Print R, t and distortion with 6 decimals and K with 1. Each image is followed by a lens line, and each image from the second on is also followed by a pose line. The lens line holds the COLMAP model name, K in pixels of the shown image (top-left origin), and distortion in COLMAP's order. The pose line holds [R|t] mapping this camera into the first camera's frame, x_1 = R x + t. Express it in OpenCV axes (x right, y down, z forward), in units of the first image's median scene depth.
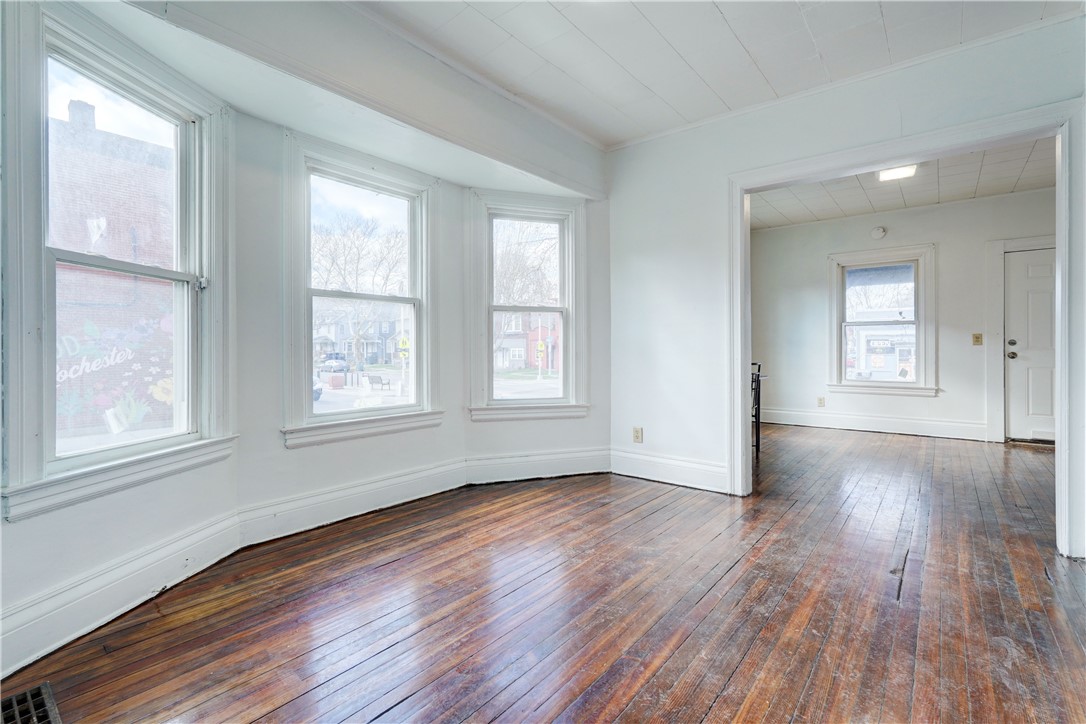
lens RADIAL K [[491.4, 0, 543.0], [0, 491.4, 348.3], [0, 0, 1]] dist [-0.002314, 0.000067]
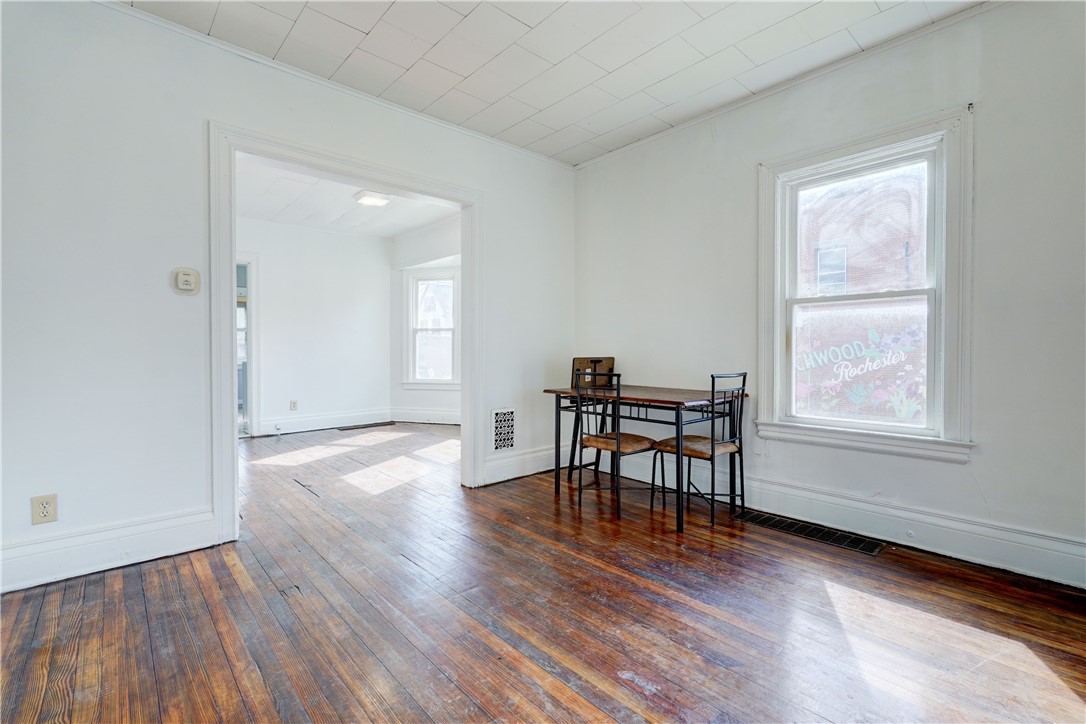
lens RADIAL K [[495.0, 0, 558.4], [0, 495.0, 363.5], [0, 0, 1]] dist [-0.005387, -0.000157]
pose [[-0.121108, 0.026531, -0.992285, 1.238418], [-0.003708, 0.999624, 0.027179, 0.001978], [0.992632, 0.006971, -0.120964, 1.141794]]
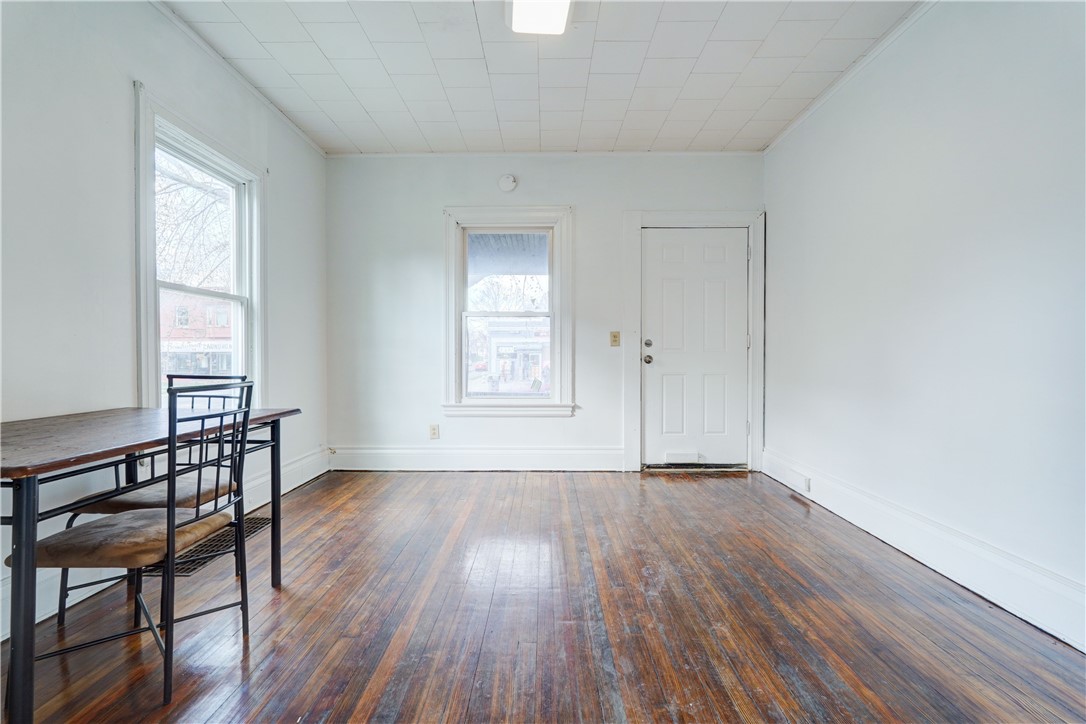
lens RADIAL K [[481.0, 0, 543.0], [0, 481.0, 362.0], [0, 0, 1]] dist [-0.009059, 0.000006]
pose [[0.780336, -0.003716, 0.625350, 0.449400], [-0.004080, 0.999931, 0.011032, 0.013906], [-0.625347, -0.011160, 0.780267, 0.661102]]
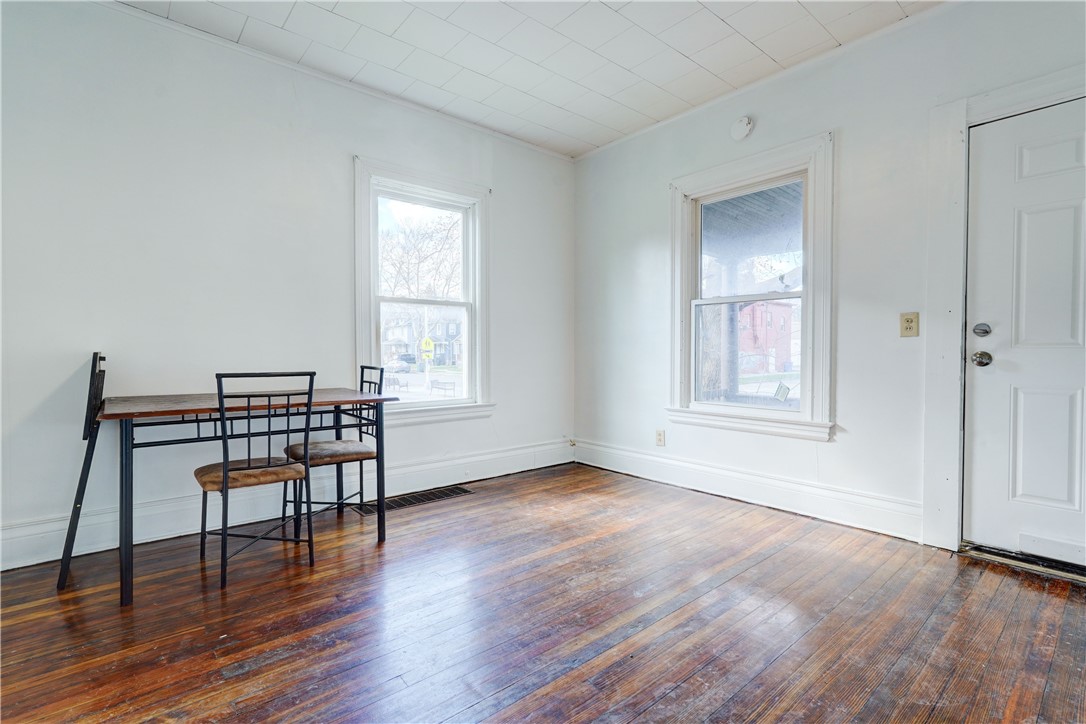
lens RADIAL K [[492.3, 0, 533.5], [0, 492.3, 363.5], [0, 0, 1]] dist [-0.004249, 0.000015]
pose [[0.985063, 0.008778, -0.171972, 0.833110], [-0.004434, 0.999662, 0.025629, 0.011719], [0.172139, -0.024484, 0.984768, 0.648301]]
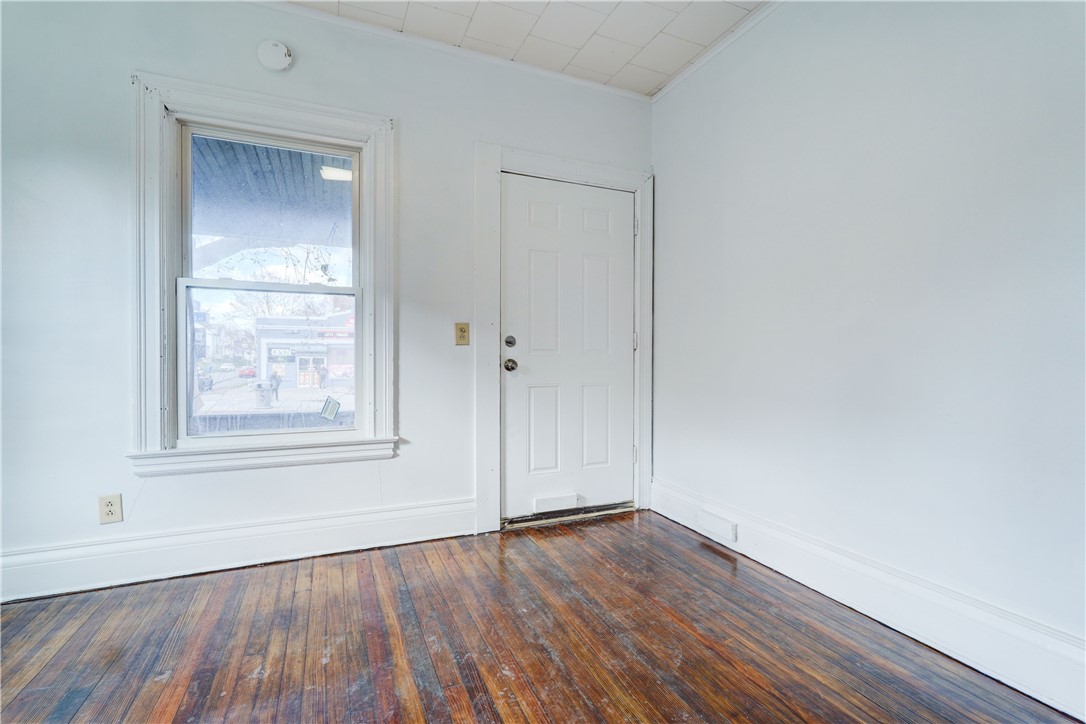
lens RADIAL K [[495.0, 0, 558.4], [0, 495.0, 363.5], [0, 0, 1]] dist [-0.005387, -0.000157]
pose [[0.443847, -0.001975, 0.896100, 0.646587], [-0.004222, 0.999982, 0.004295, 0.013078], [-0.896093, -0.005689, 0.443831, 0.933820]]
